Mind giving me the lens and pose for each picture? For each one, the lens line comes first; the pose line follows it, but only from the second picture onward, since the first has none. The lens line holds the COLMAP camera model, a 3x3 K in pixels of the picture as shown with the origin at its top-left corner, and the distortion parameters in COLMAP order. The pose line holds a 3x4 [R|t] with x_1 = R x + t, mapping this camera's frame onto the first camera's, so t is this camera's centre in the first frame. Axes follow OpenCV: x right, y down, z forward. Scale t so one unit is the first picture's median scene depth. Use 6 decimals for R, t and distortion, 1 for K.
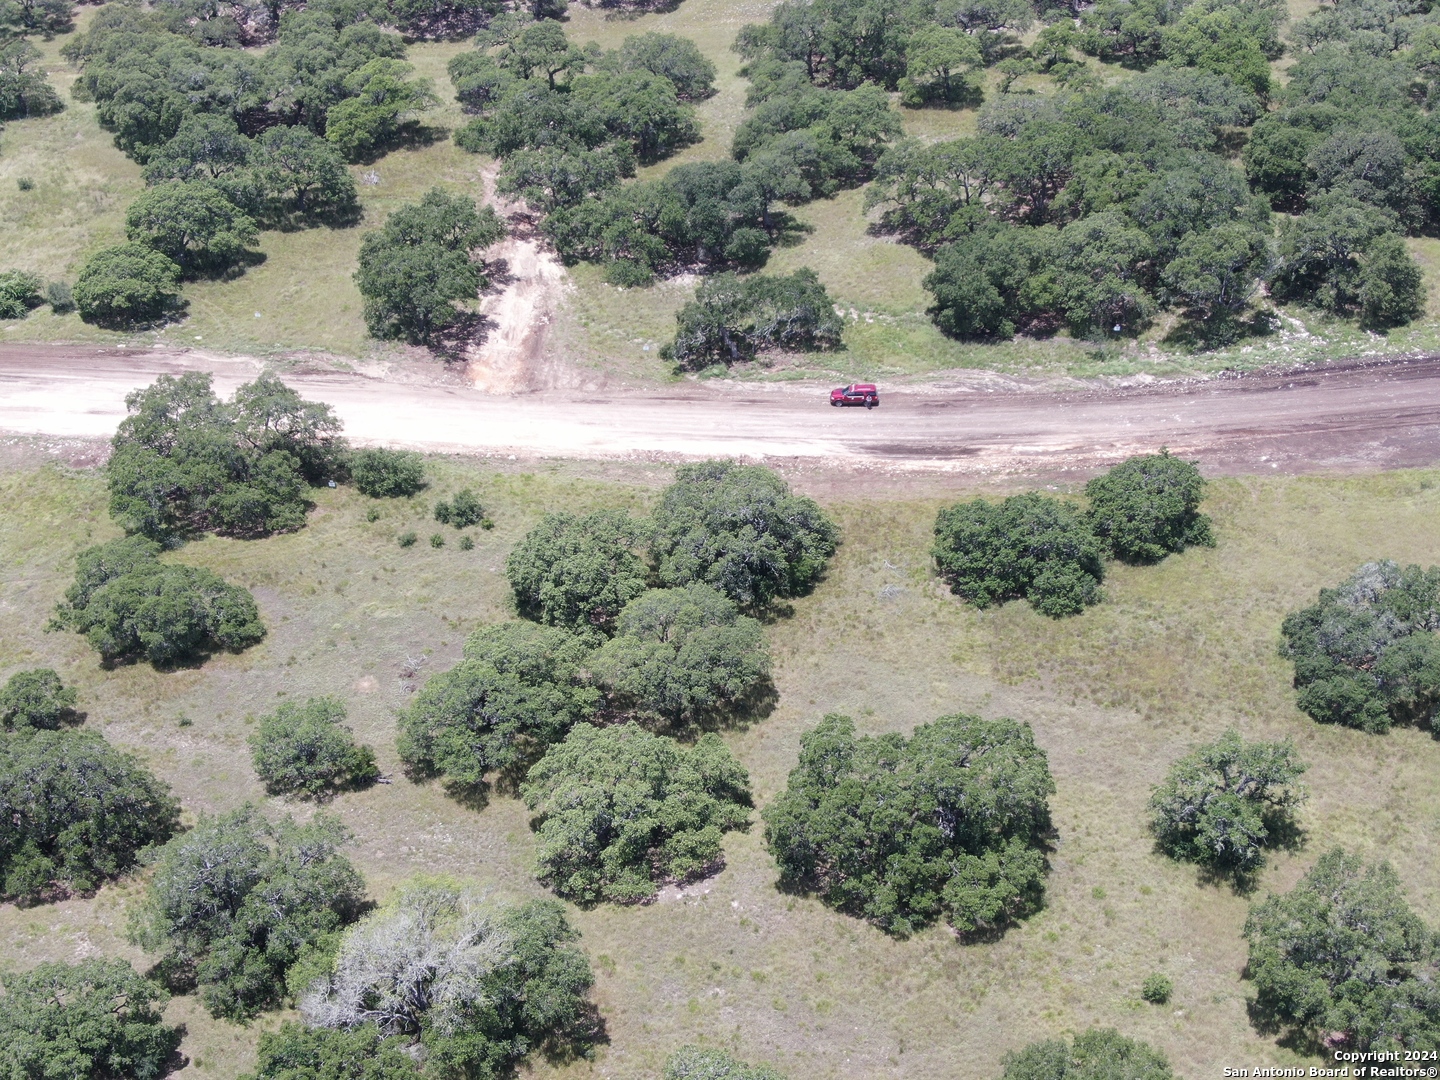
lens RADIAL K [[2051.4, 0, 722.1], [0, 2051.4, 546.2], [0, 0, 1]] dist [0.028034, 0.000000]
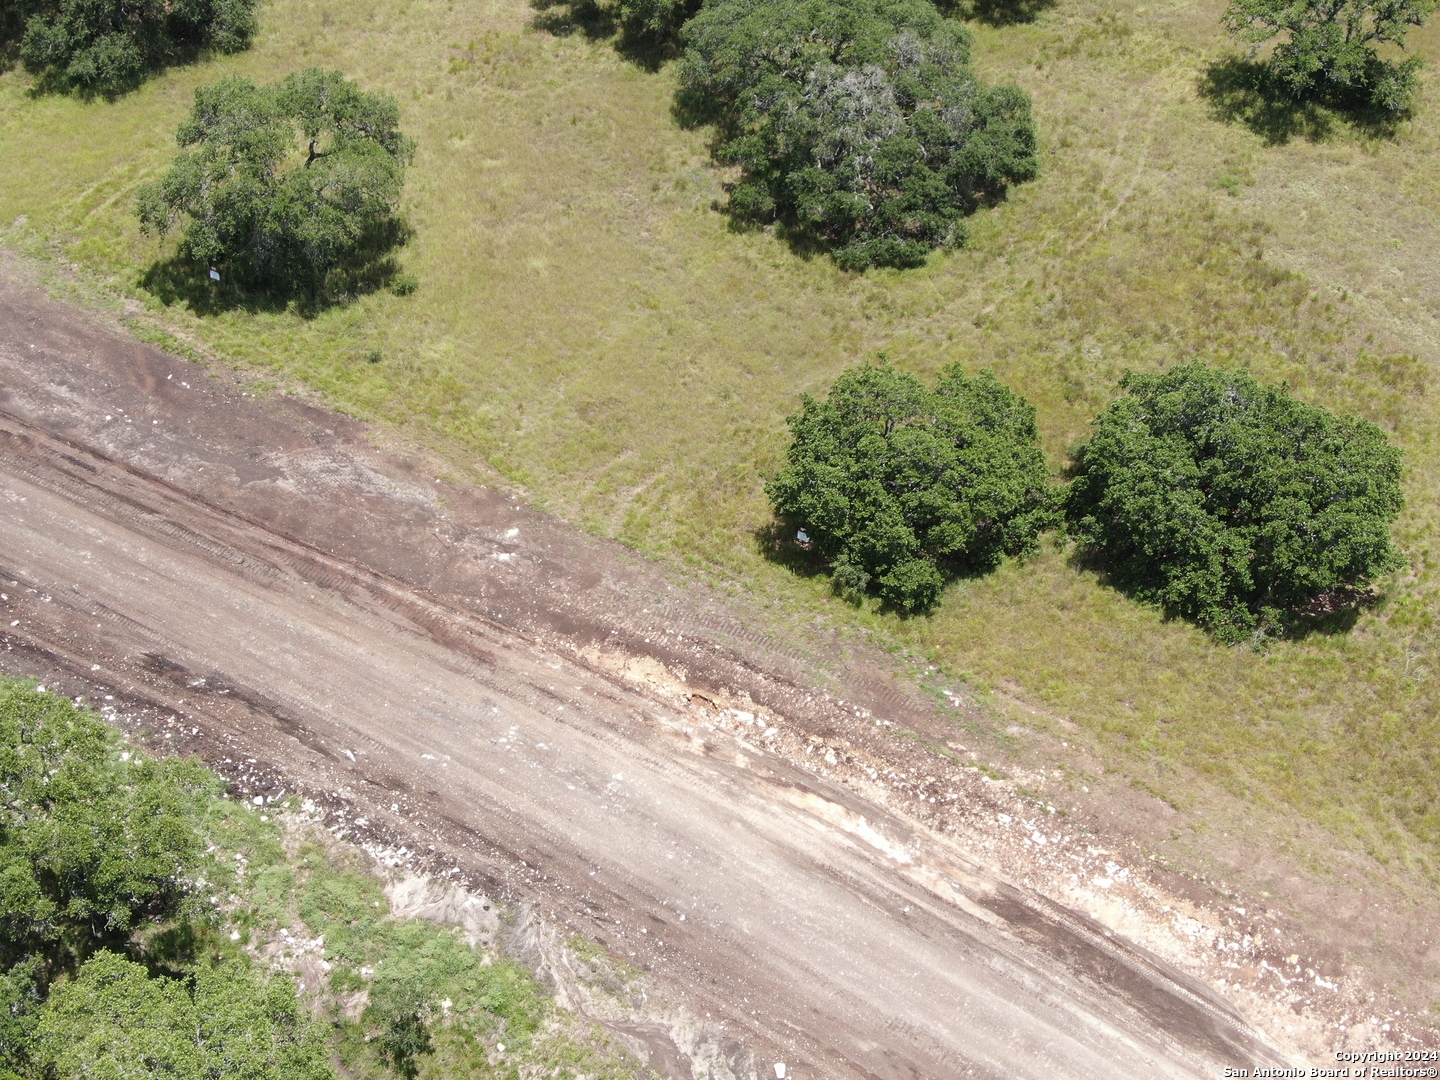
lens RADIAL K [[2051.4, 0, 734.2], [0, 2051.4, 552.6], [0, 0, 1]] dist [0.028034, 0.000000]
pose [[-0.817679, -0.396196, 0.417647, 0.028973], [0.338877, 0.255204, 0.905557, -0.454918], [-0.465364, 0.881986, -0.074413, 1.034132]]
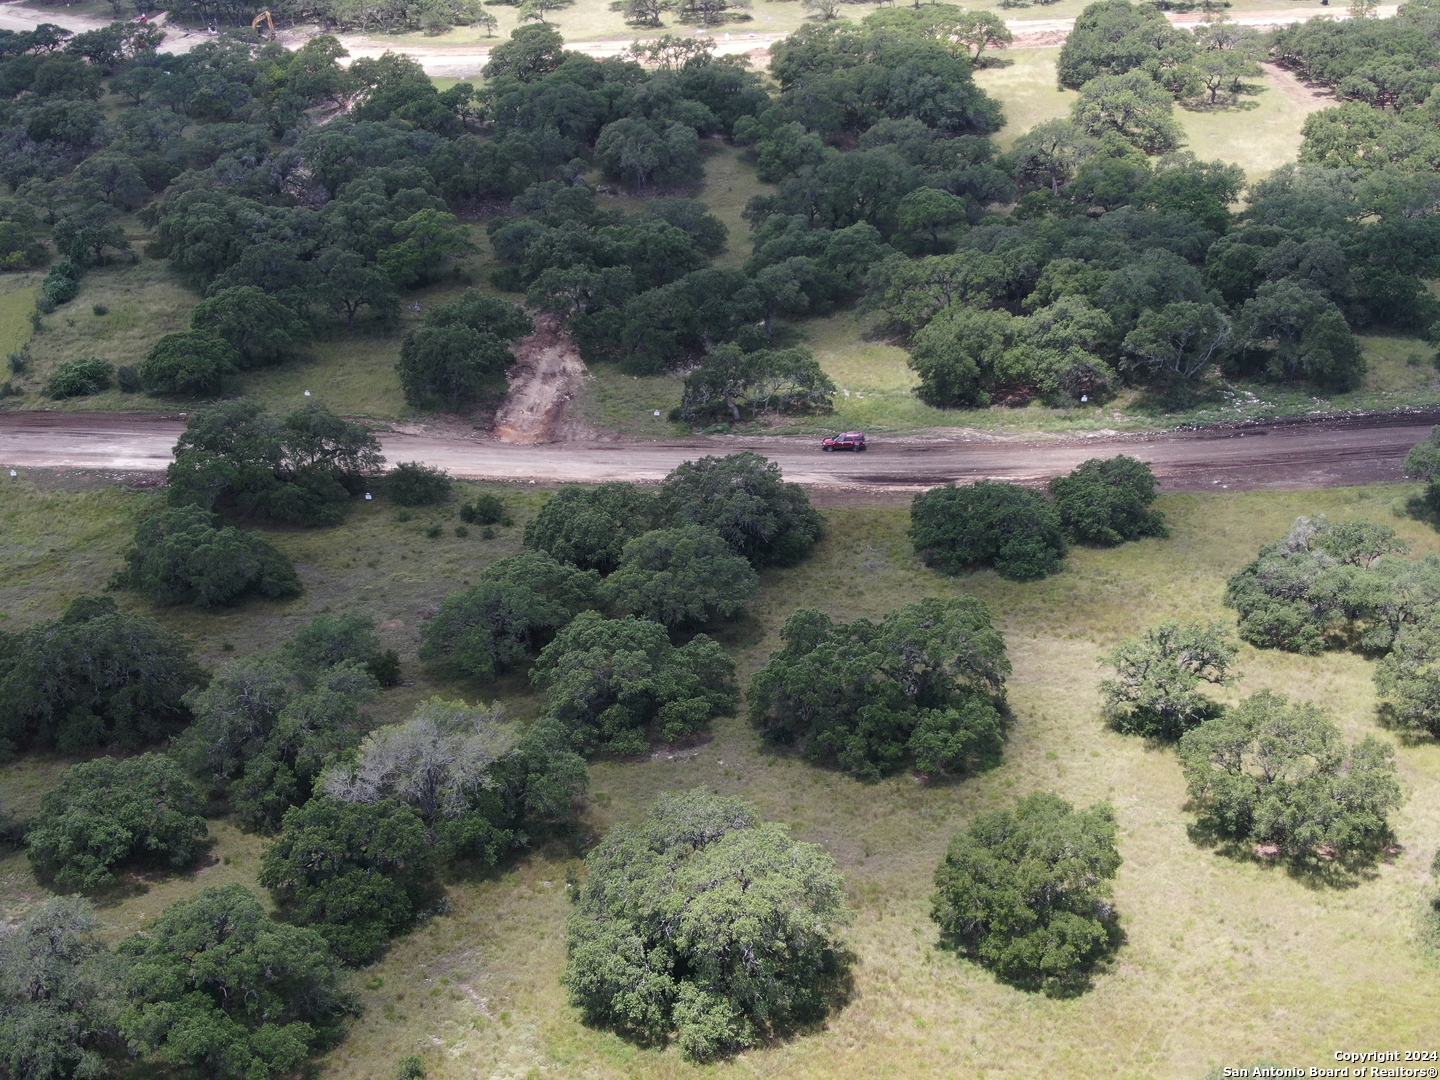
lens RADIAL K [[2051.4, 0, 721.4], [0, 2051.4, 551.0], [0, 0, 1]] dist [0.028034, 0.000000]
pose [[0.999806, 0.000104, -0.019711, 0.021999], [-0.003954, 0.980711, -0.195425, 0.214145], [0.019311, 0.195465, 0.980521, -0.075134]]
